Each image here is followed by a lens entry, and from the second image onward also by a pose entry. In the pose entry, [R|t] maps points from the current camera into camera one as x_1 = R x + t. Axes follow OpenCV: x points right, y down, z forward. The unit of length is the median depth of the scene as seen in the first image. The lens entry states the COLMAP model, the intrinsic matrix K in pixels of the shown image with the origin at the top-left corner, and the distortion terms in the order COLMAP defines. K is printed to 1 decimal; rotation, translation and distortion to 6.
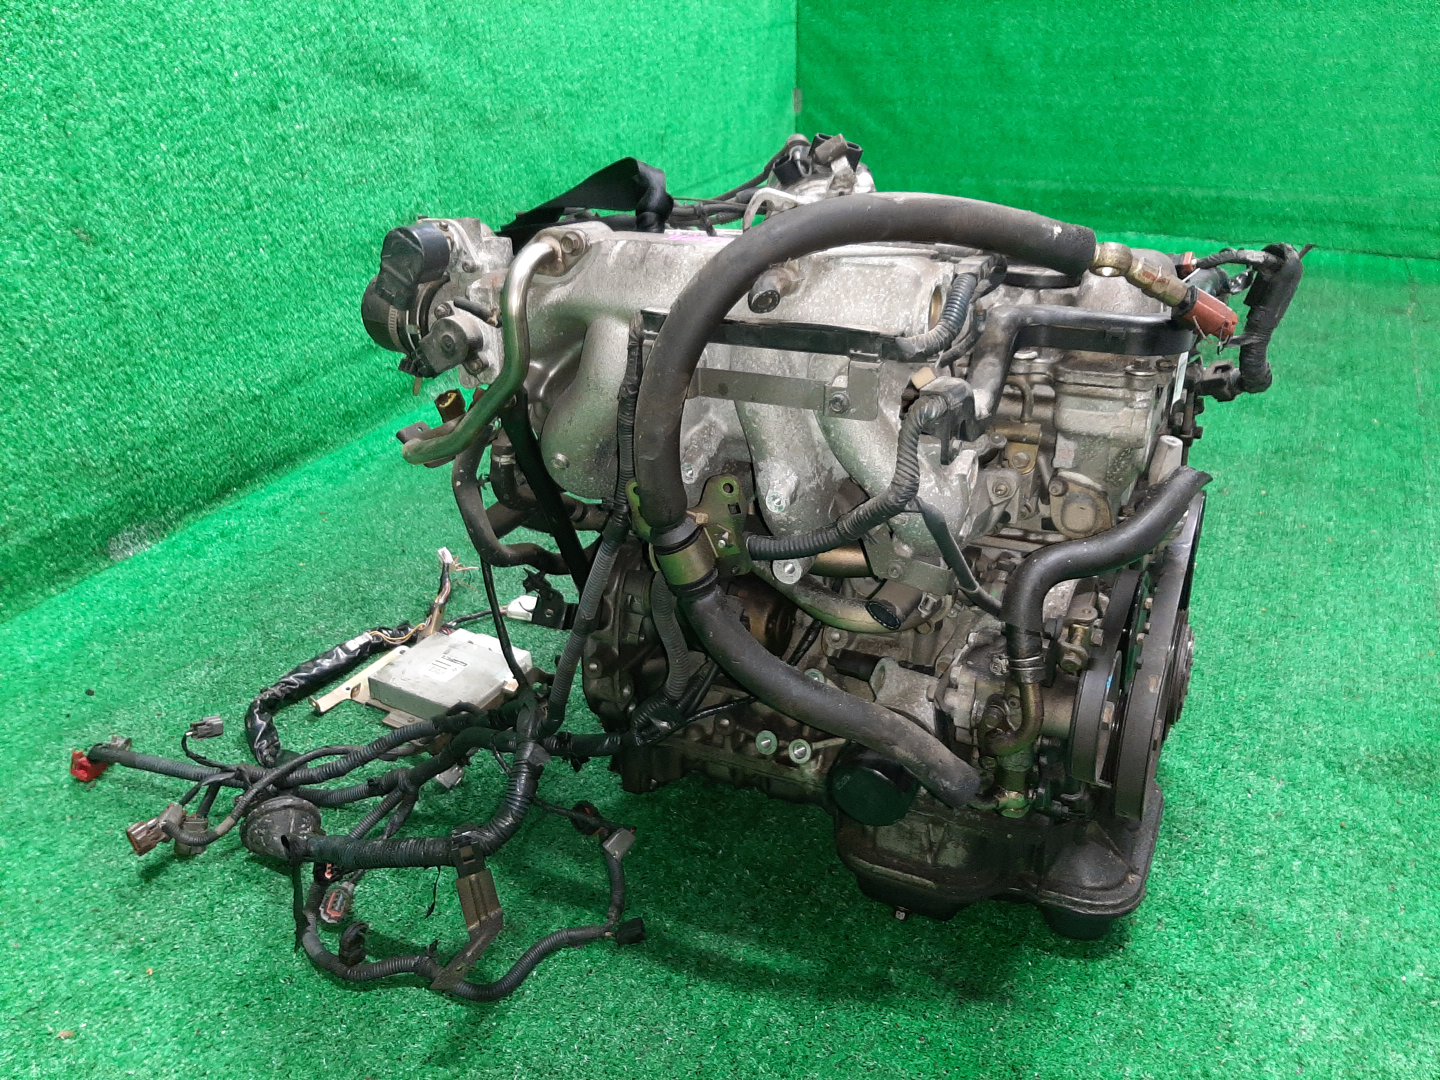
lens RADIAL K [[1112.1, 0, 732.2], [0, 1112.1, 535.5], [0, 0, 1]] dist [0.063485, -0.111657]
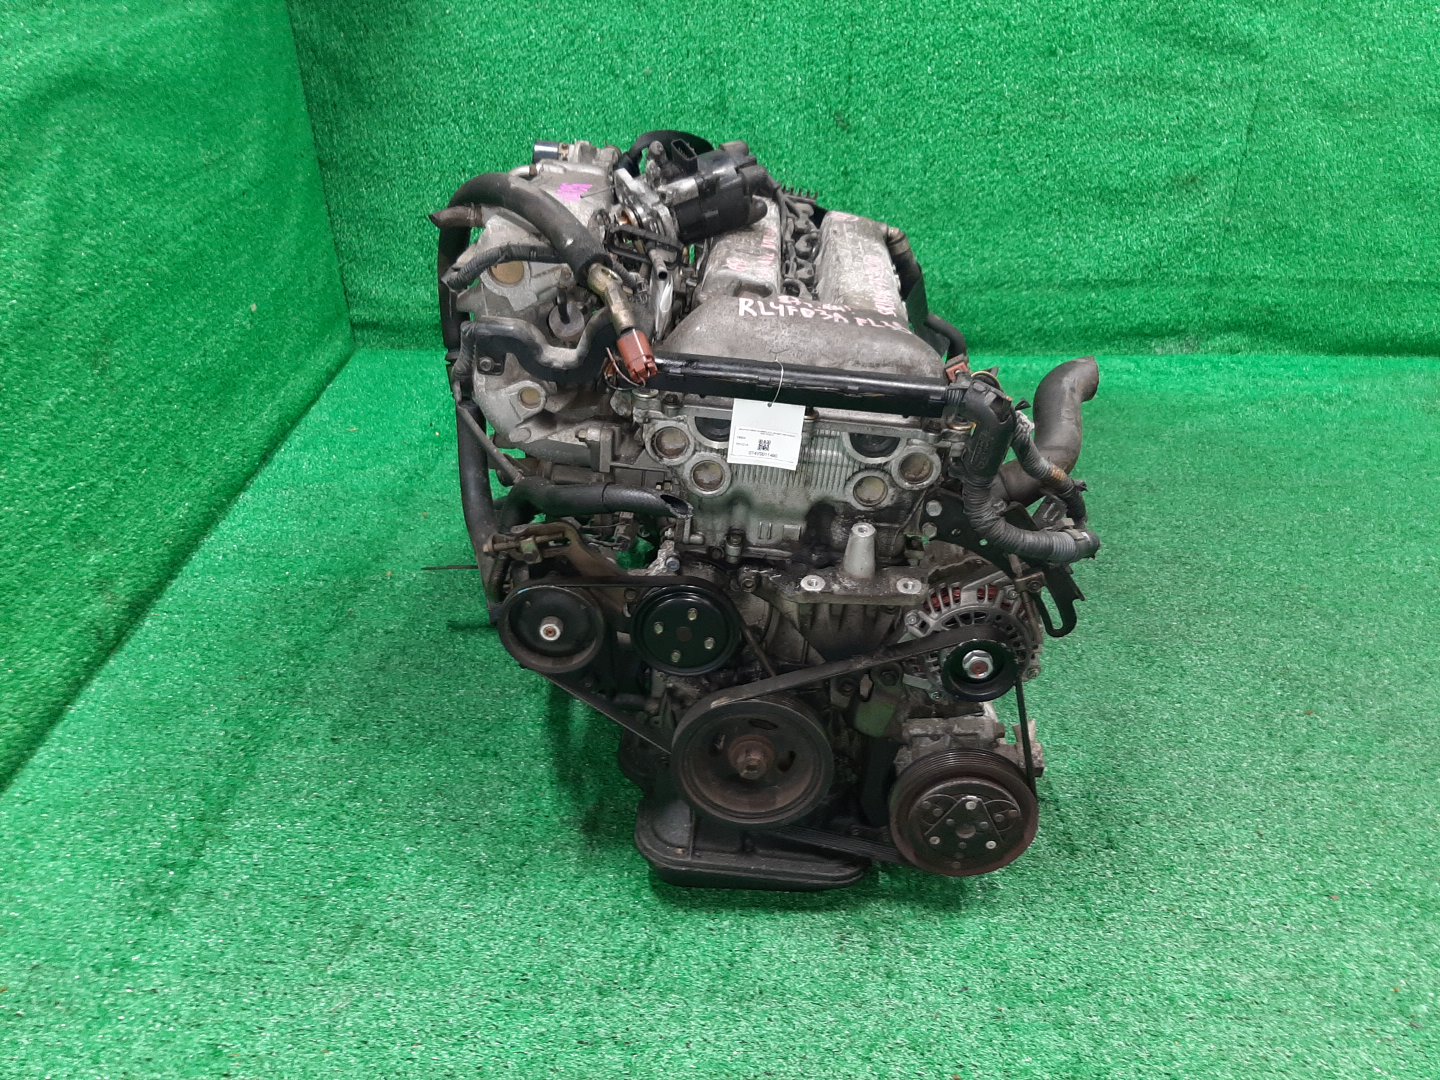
lens RADIAL K [[1112.1, 0, 732.2], [0, 1112.1, 535.5], [0, 0, 1]] dist [0.063485, -0.111657]
pose [[0.413715, 0.487447, -0.768919, 0.572725], [-0.423001, 0.850807, 0.311764, -0.177125], [0.806170, 0.196272, 0.558182, 0.186218]]
